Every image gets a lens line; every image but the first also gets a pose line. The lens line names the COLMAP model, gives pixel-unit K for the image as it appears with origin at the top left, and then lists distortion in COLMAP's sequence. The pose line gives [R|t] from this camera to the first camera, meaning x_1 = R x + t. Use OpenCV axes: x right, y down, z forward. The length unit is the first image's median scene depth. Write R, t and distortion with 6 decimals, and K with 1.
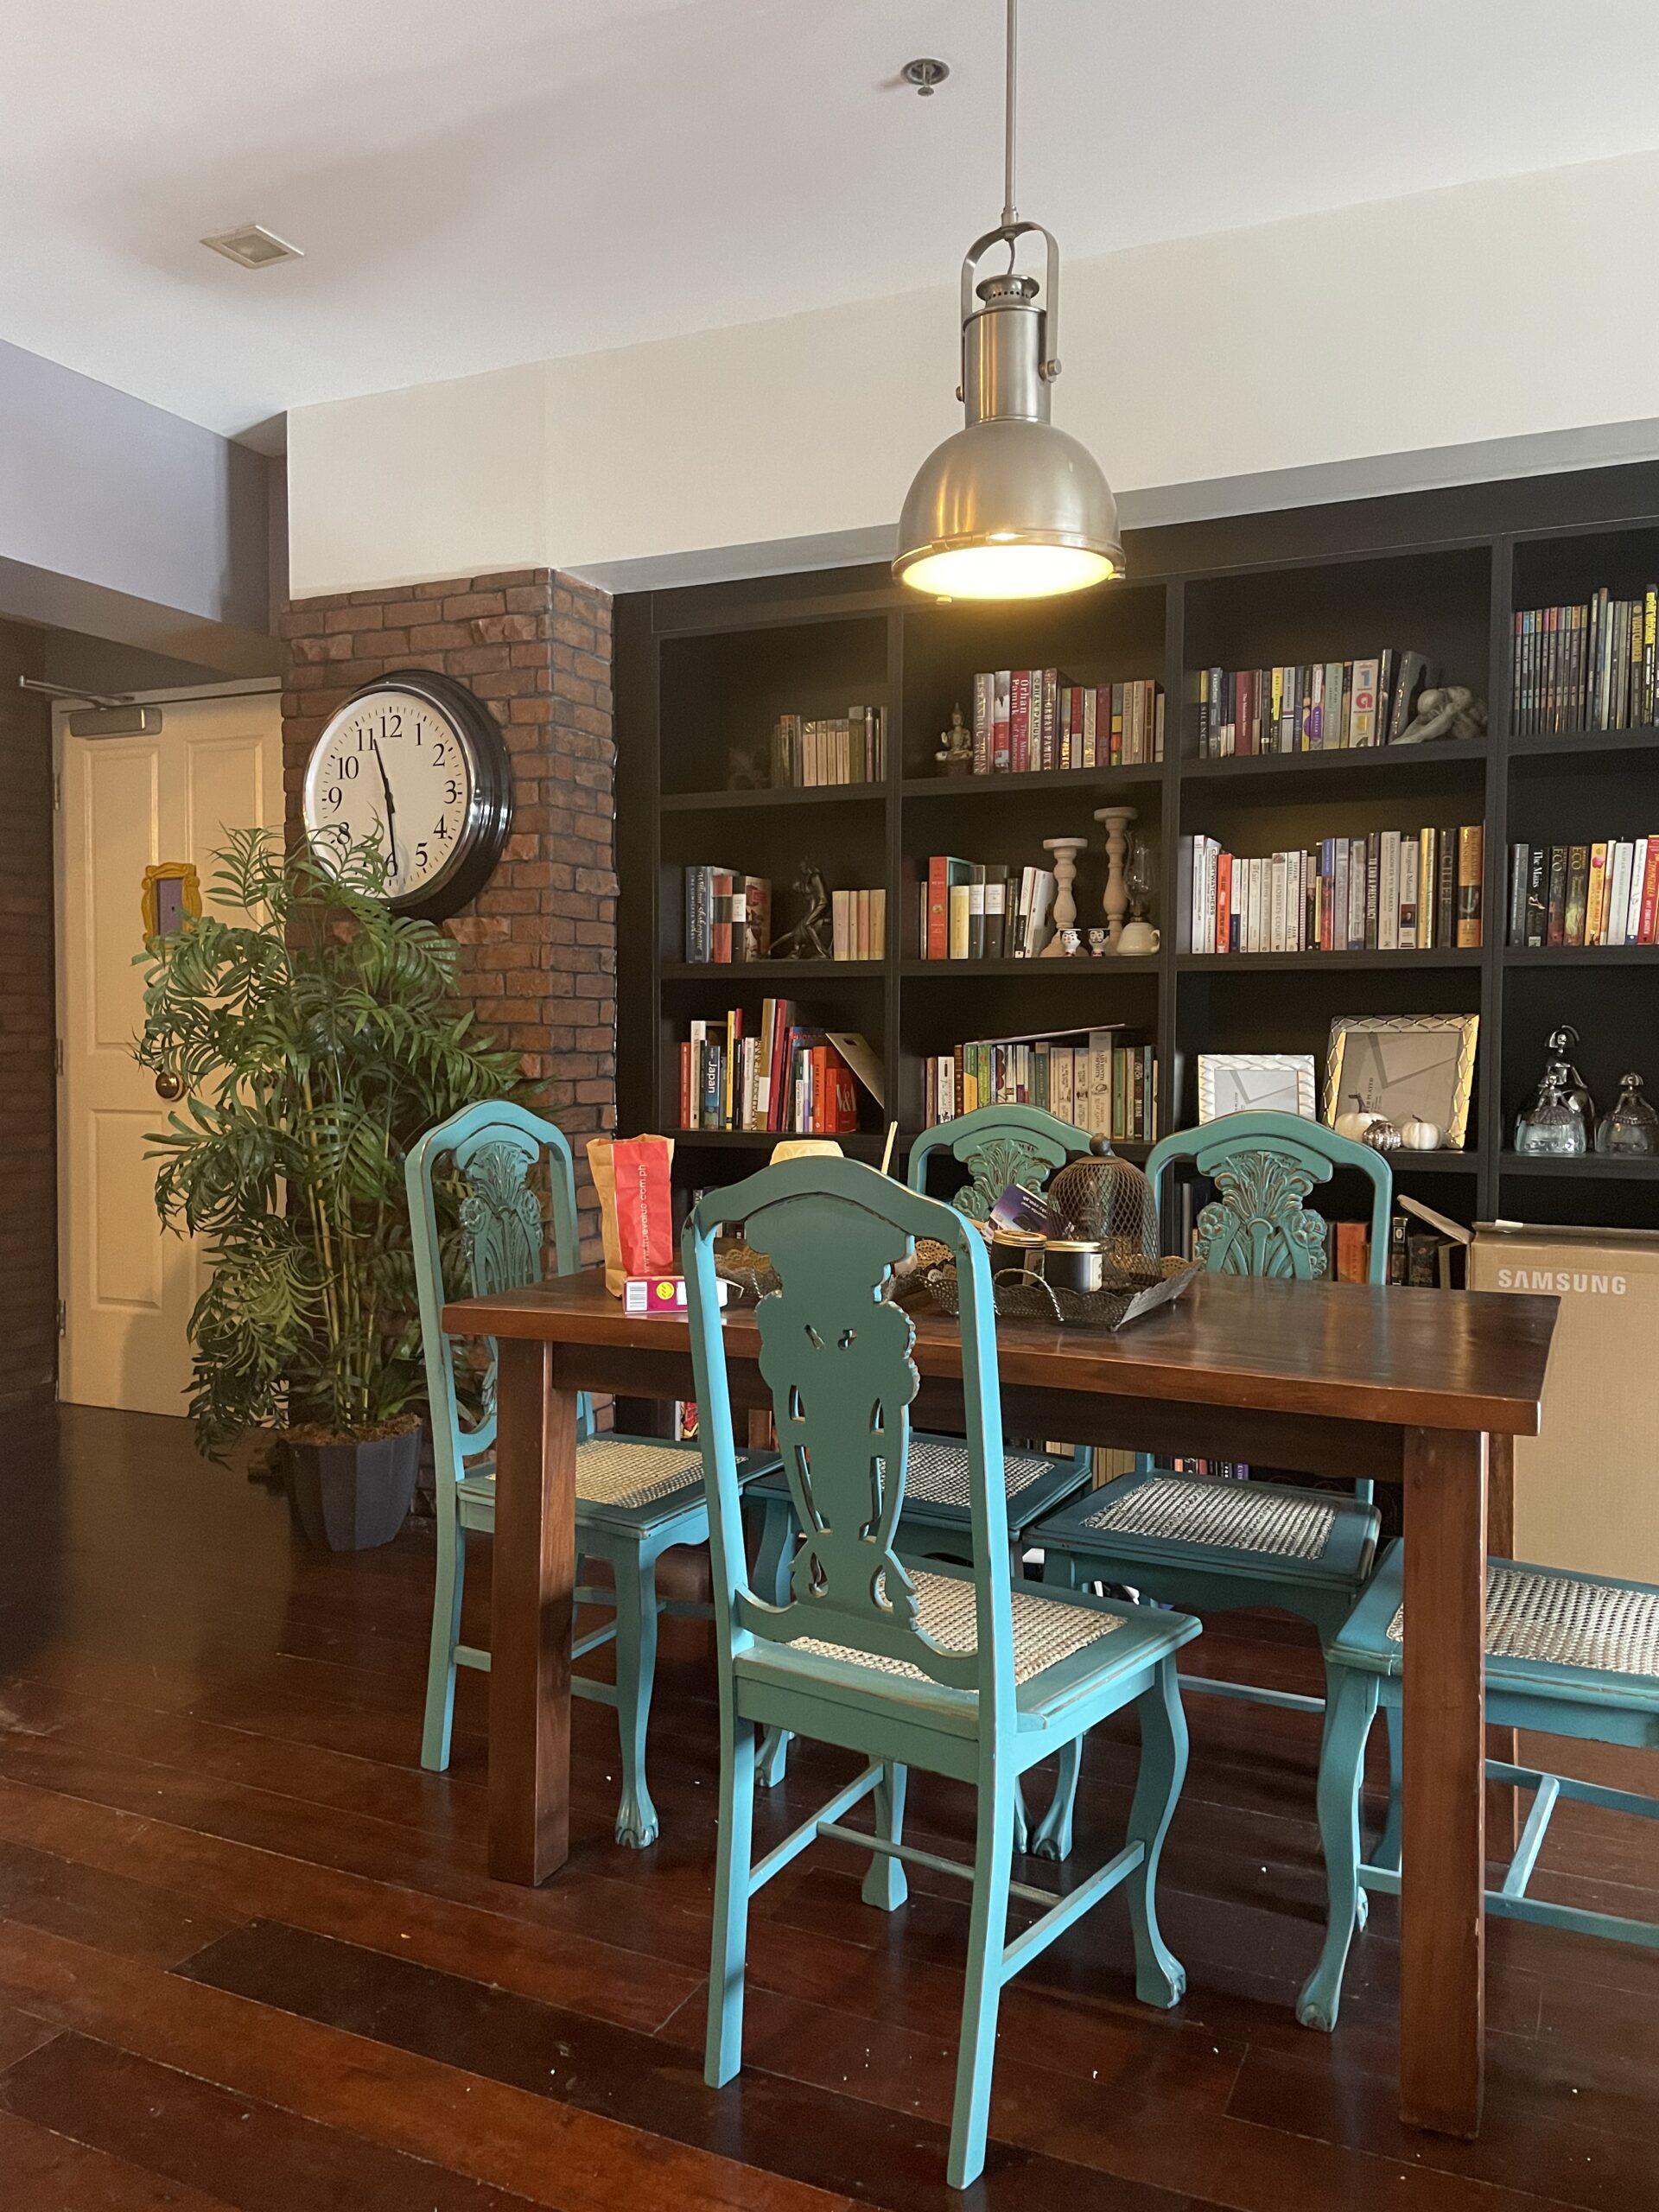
lens RADIAL K [[1669.6, 0, 834.7], [0, 1669.6, 1094.1], [0, 0, 1]] dist [0.074749, -0.098425]
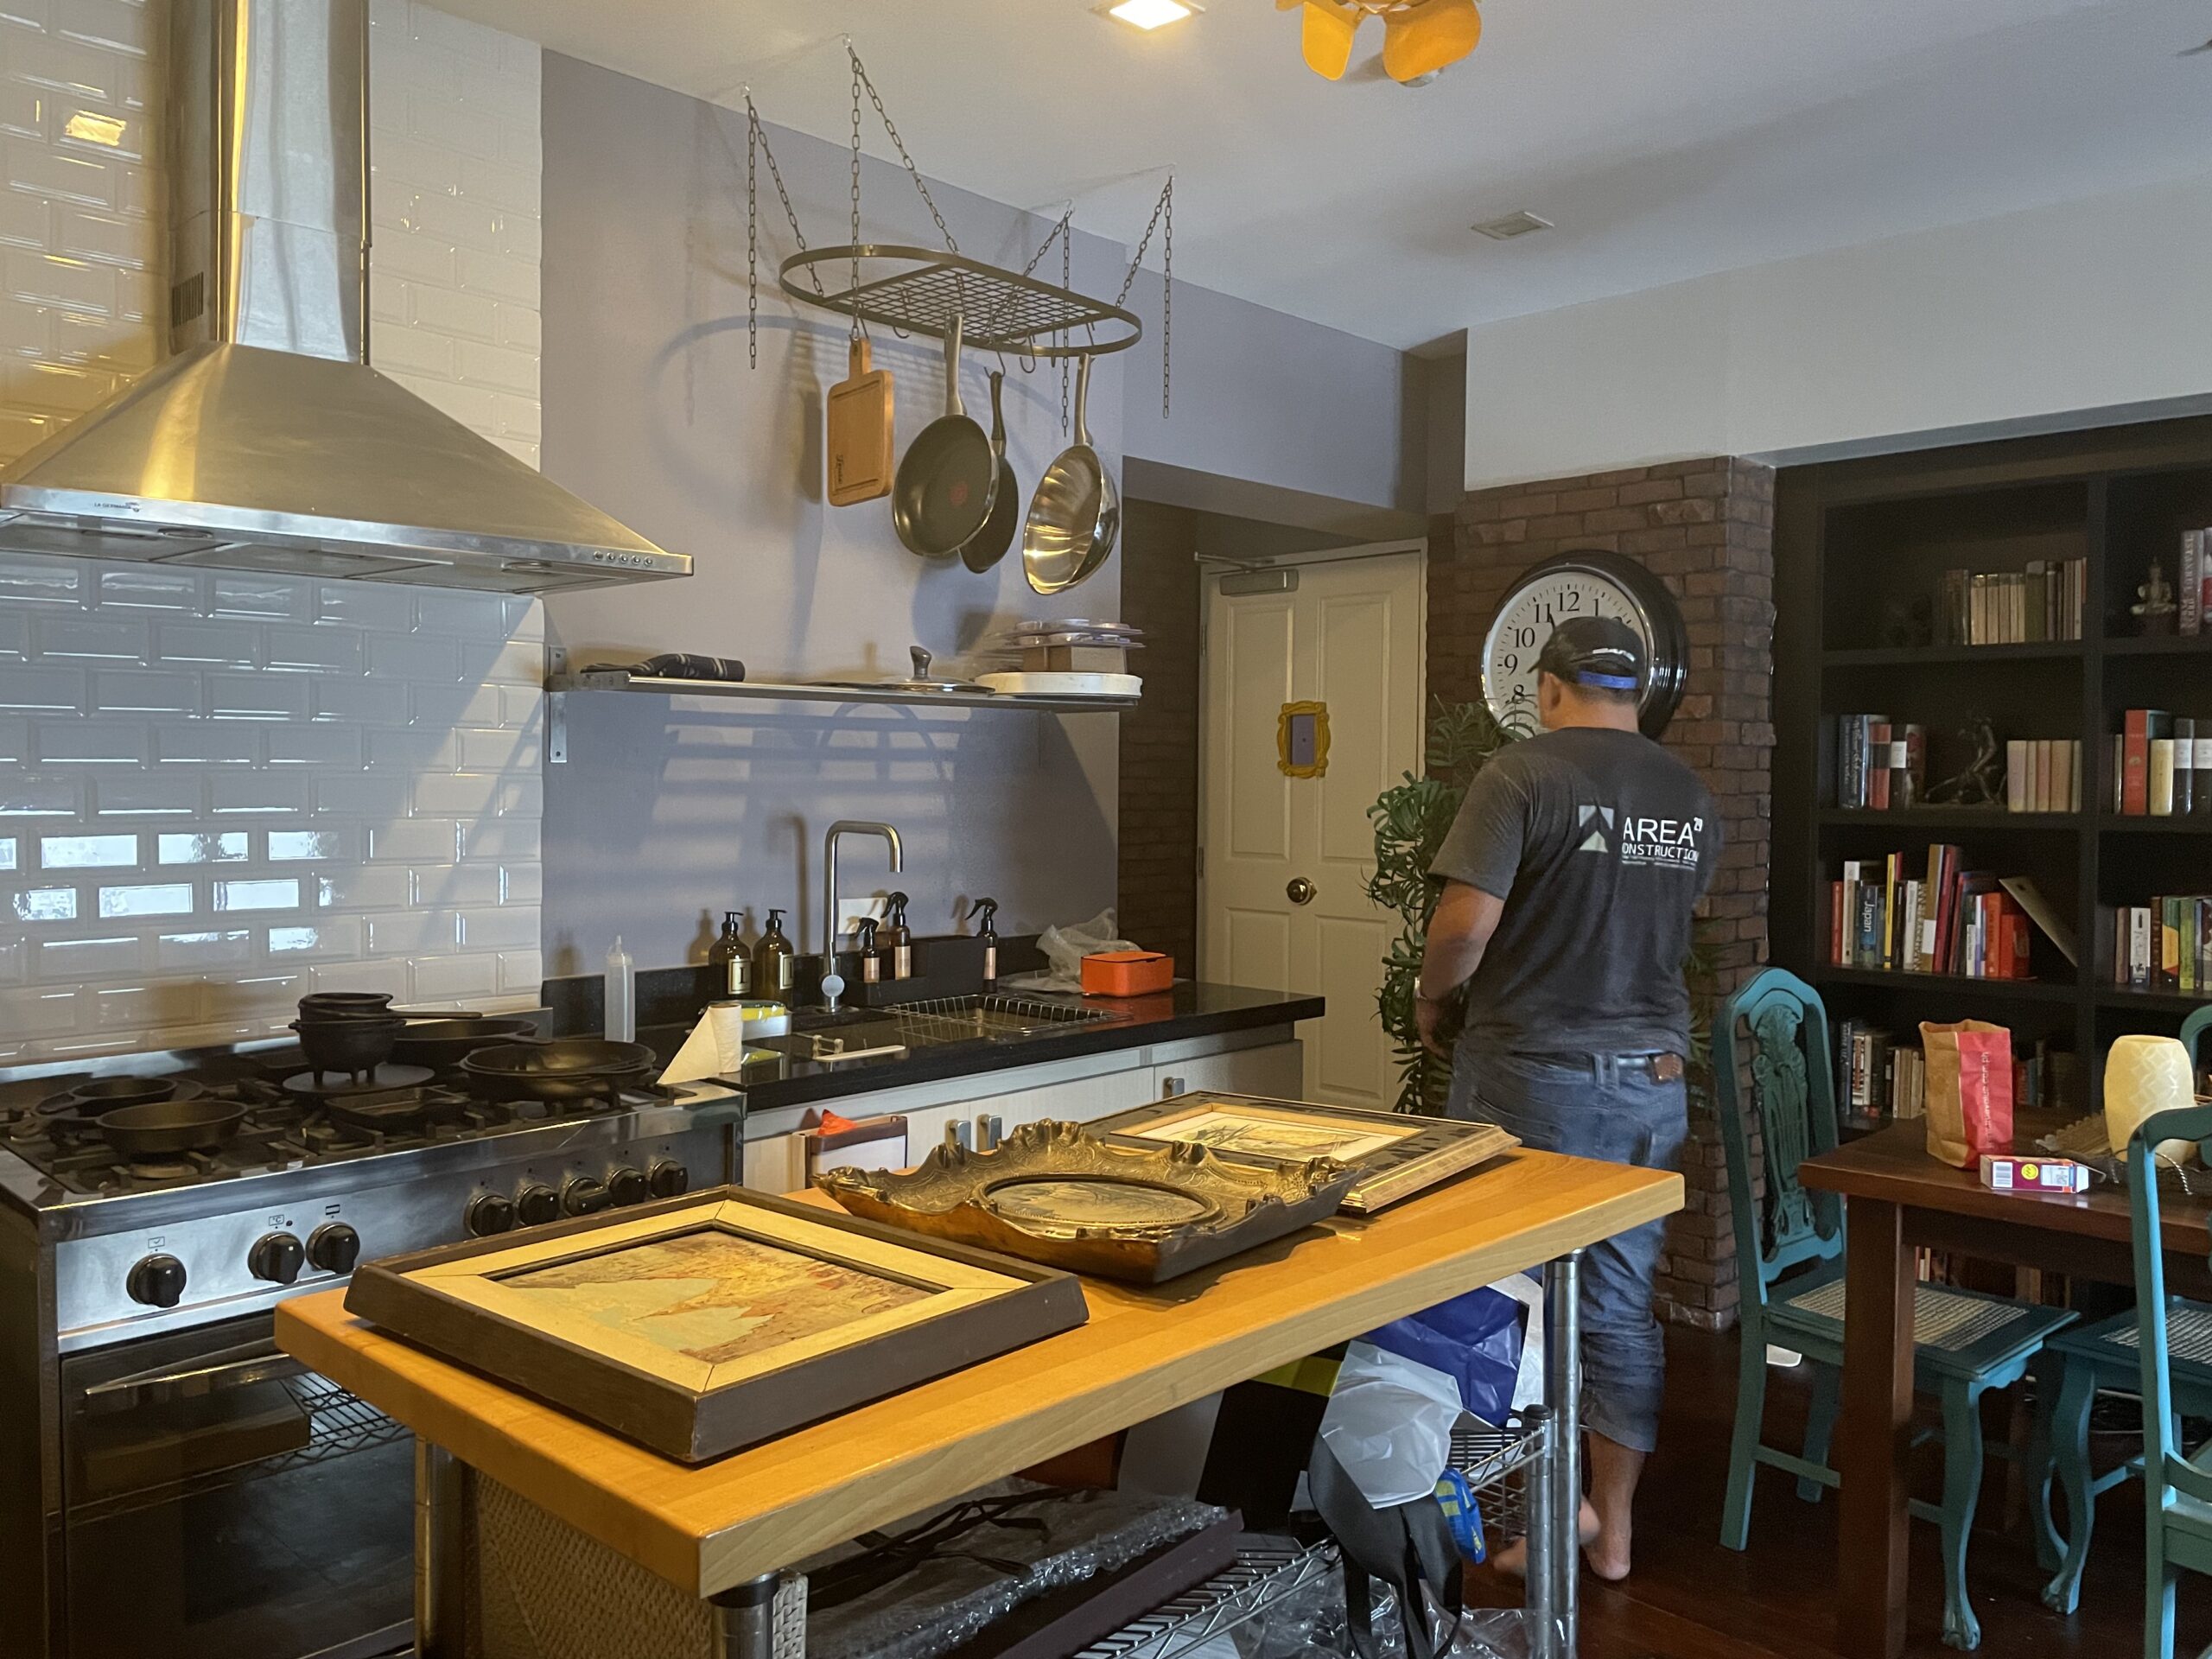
lens RADIAL K [[1669.6, 0, 1097.2], [0, 1669.6, 815.7], [0, 0, 1]] dist [0.074749, -0.098425]
pose [[0.938490, 0.009818, -0.345166, -0.184622], [-0.014333, 0.999842, -0.010533, -0.062954], [0.345008, 0.014832, 0.938483, -0.184051]]
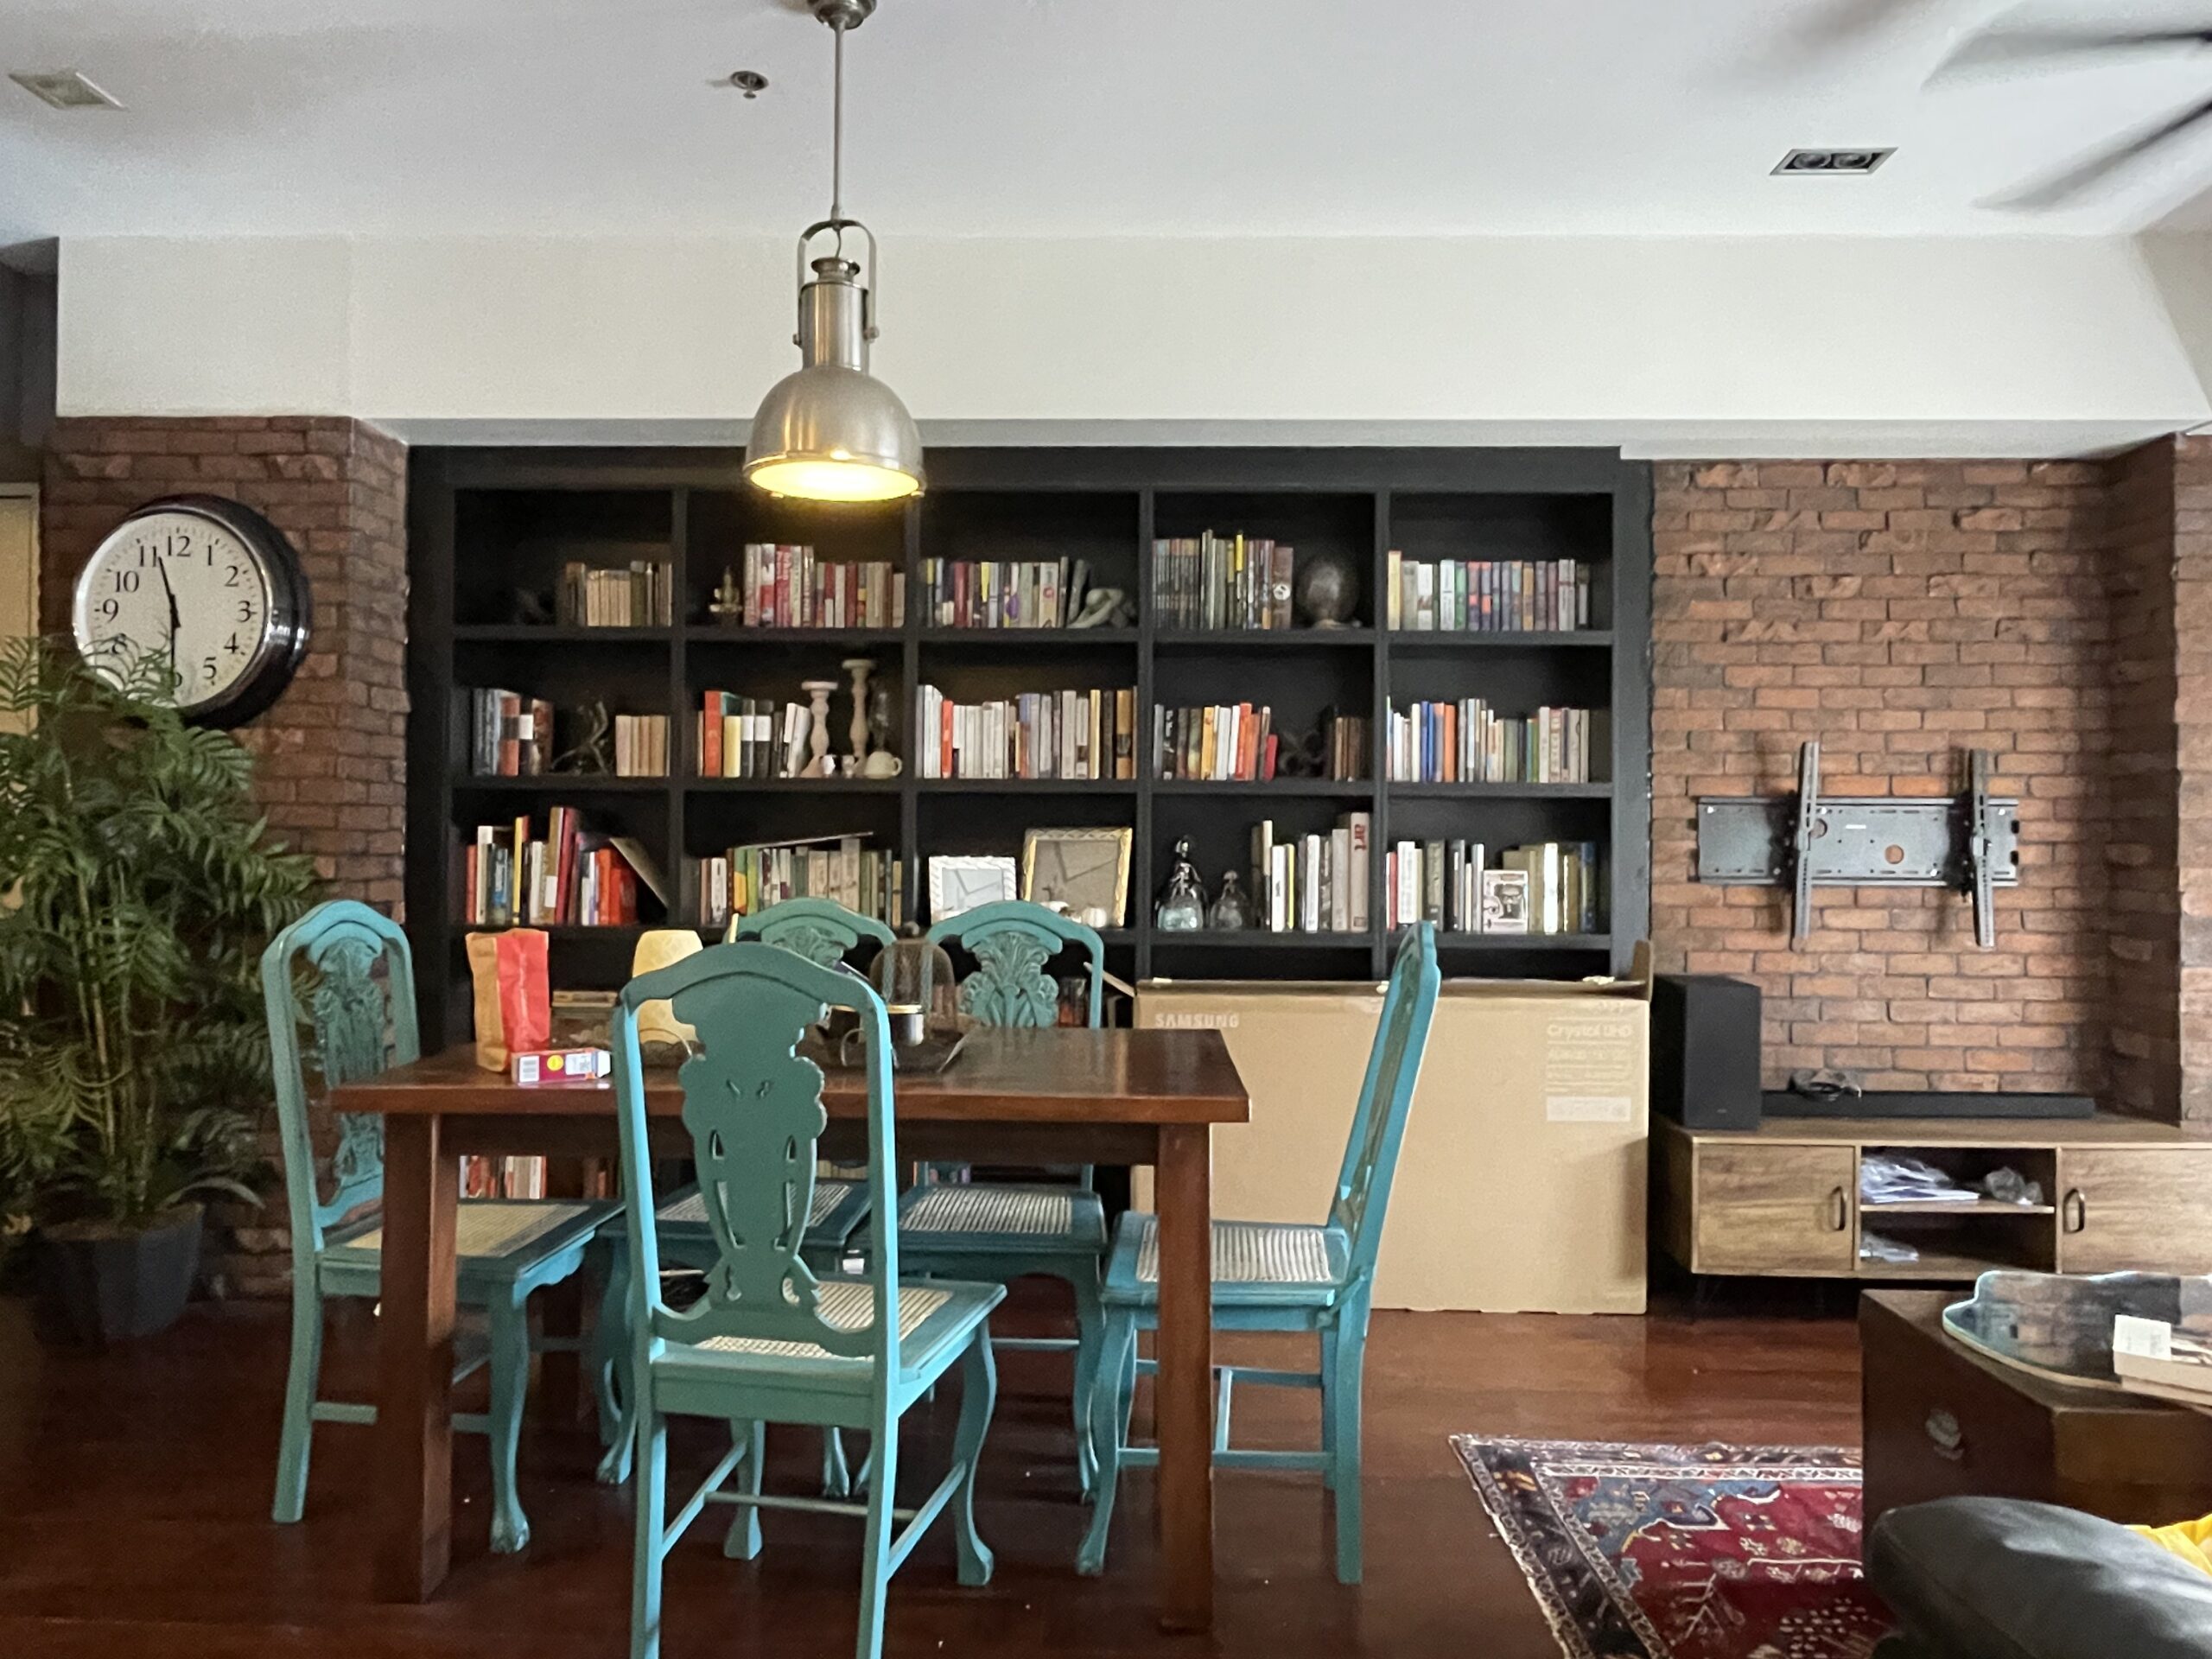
lens RADIAL K [[1402.5, 0, 1106.2], [0, 1402.5, 833.9], [0, 0, 1]] dist [-0.007420, -0.000053]
pose [[0.916852, 0.005947, 0.399183, -0.085701], [0.008860, 0.999340, -0.035237, -0.002302], [-0.399129, 0.035844, 0.916194, -0.031103]]
